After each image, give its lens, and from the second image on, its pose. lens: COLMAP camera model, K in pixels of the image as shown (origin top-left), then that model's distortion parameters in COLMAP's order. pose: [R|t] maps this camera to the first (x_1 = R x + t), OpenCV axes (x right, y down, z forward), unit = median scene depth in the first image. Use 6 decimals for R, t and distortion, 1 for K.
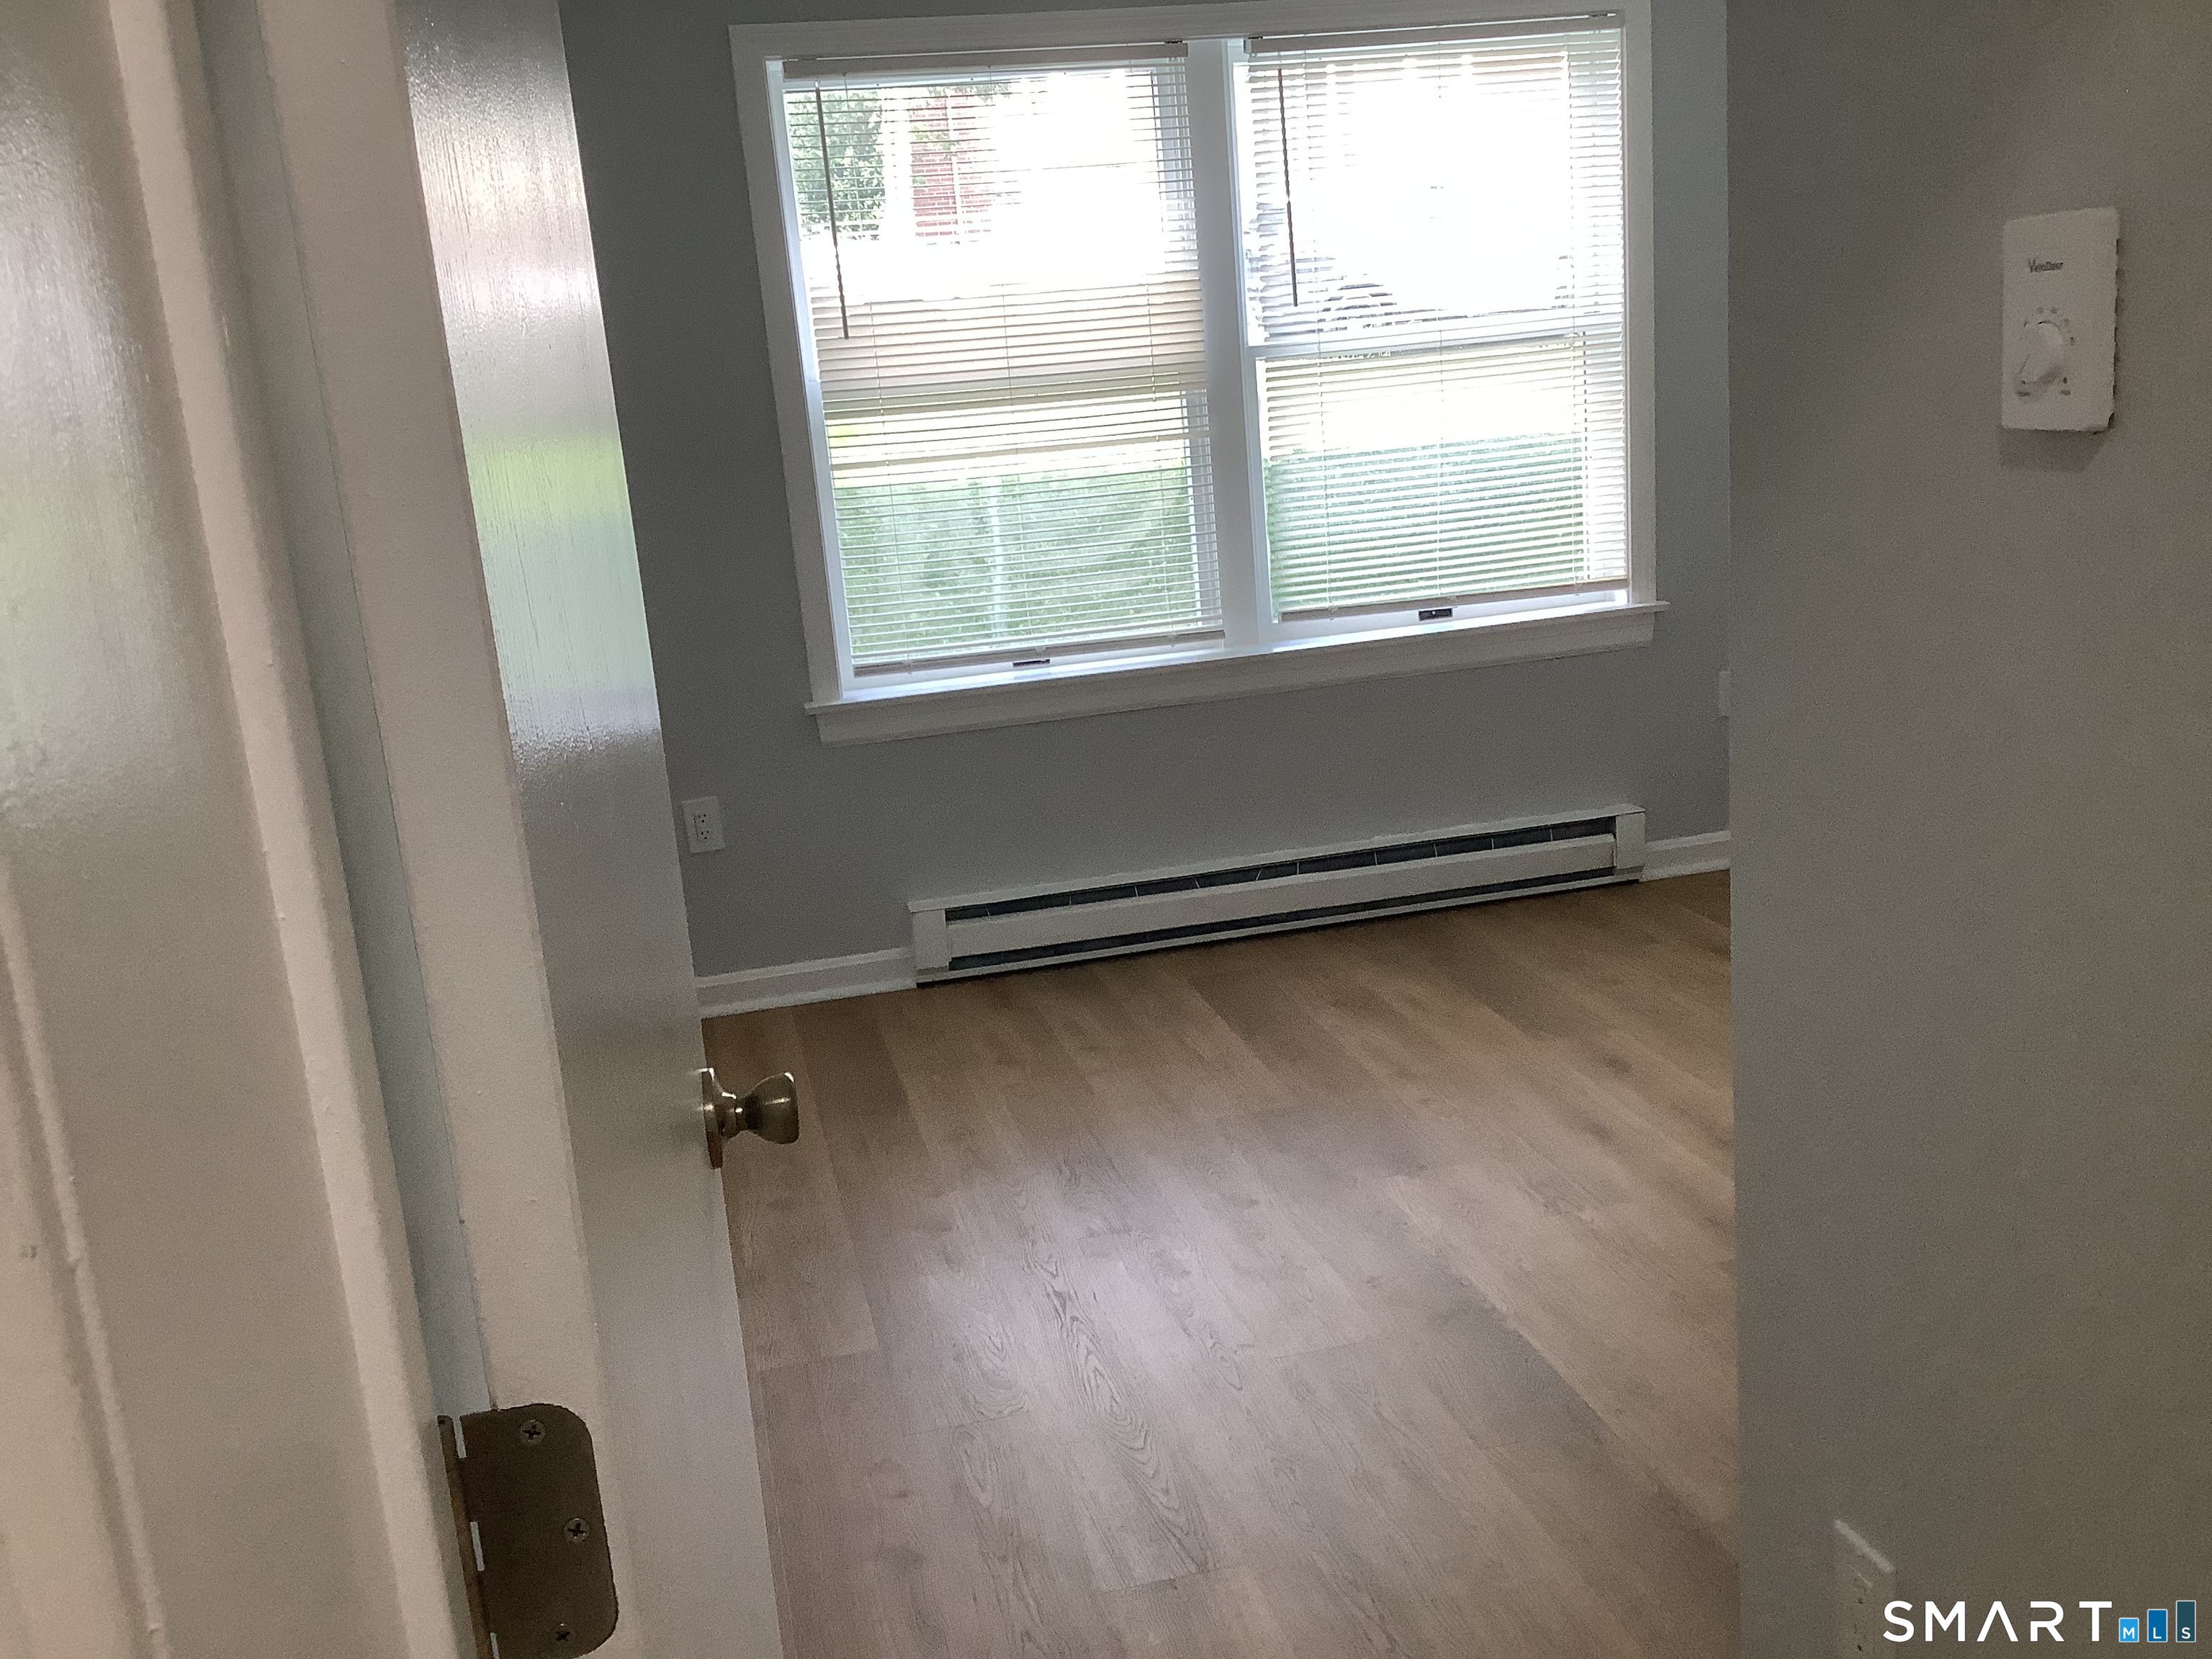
lens RADIAL K [[2027.1, 0, 1066.0], [0, 2027.1, 819.4], [0, 0, 1]] dist [0.077591, -0.172678]
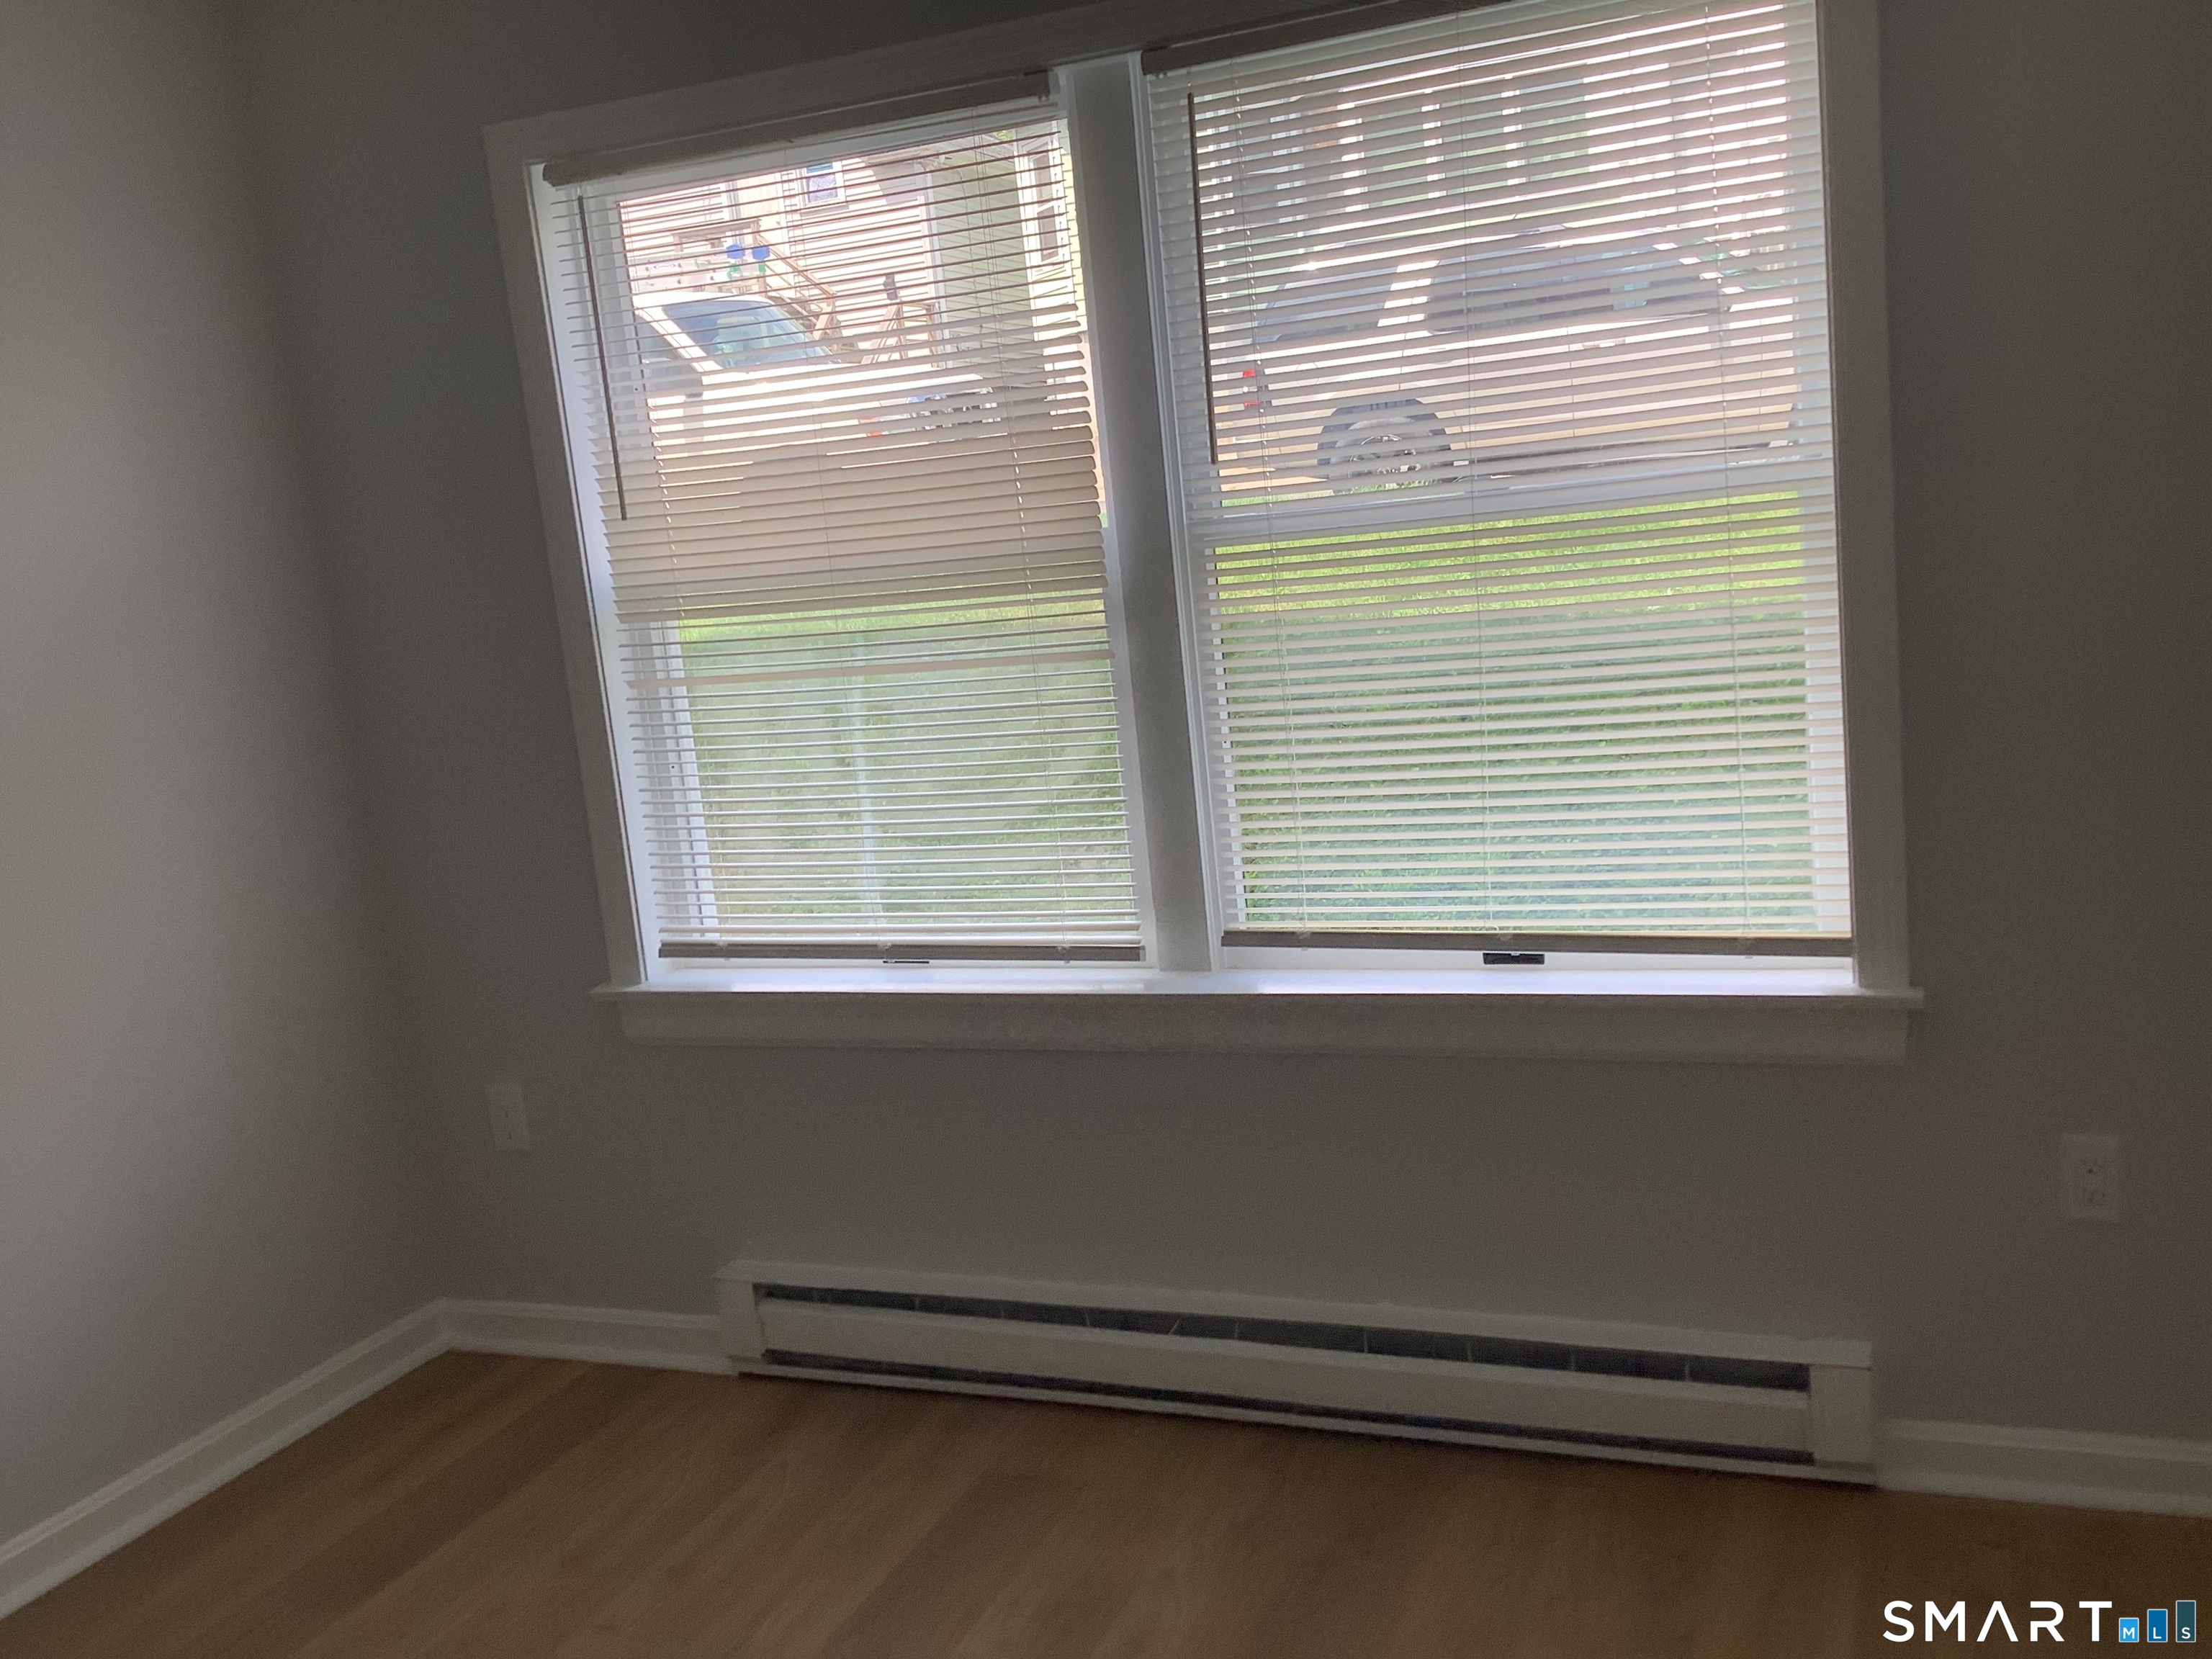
lens RADIAL K [[2008.4, 0, 1101.2], [0, 2008.4, 830.5], [0, 0, 1]] dist [0.127250, -0.260687]
pose [[0.808338, 0.094174, -0.581138, 0.455452], [-0.107600, 0.994129, 0.011433, -0.141118], [0.578802, 0.053289, 0.813725, 0.470471]]
